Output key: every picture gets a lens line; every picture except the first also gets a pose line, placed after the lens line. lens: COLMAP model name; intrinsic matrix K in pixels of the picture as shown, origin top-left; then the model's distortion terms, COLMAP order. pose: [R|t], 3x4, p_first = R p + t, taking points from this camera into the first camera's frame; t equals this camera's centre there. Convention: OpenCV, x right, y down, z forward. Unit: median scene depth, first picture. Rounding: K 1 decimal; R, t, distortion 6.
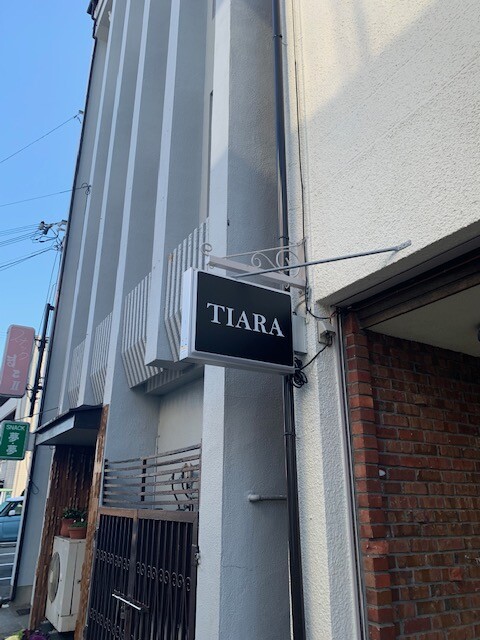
lens RADIAL K [[489.7, 0, 239.8], [0, 489.7, 315.3], [0, 0, 1]] dist [0.001979, -0.004667]
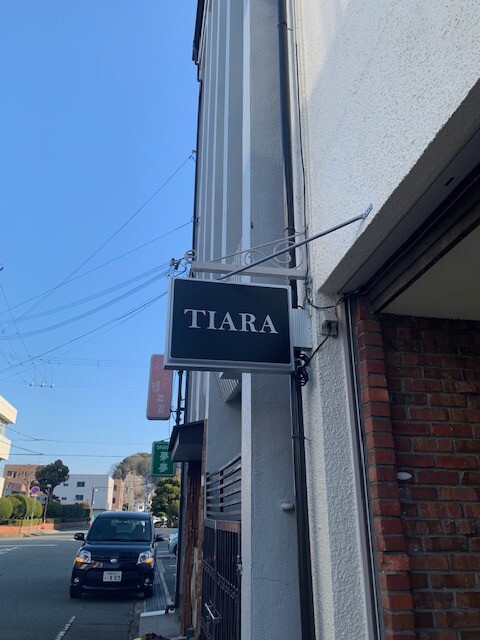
lens RADIAL K [[488.6, 0, 240.0], [0, 488.6, 320.0], [0, 0, 1]] dist [-0.000594, -0.006561]
pose [[0.930539, -0.135216, -0.340313, 0.340428], [0.128173, 0.990810, -0.043205, 0.049217], [0.343028, -0.003415, 0.939319, 0.093830]]
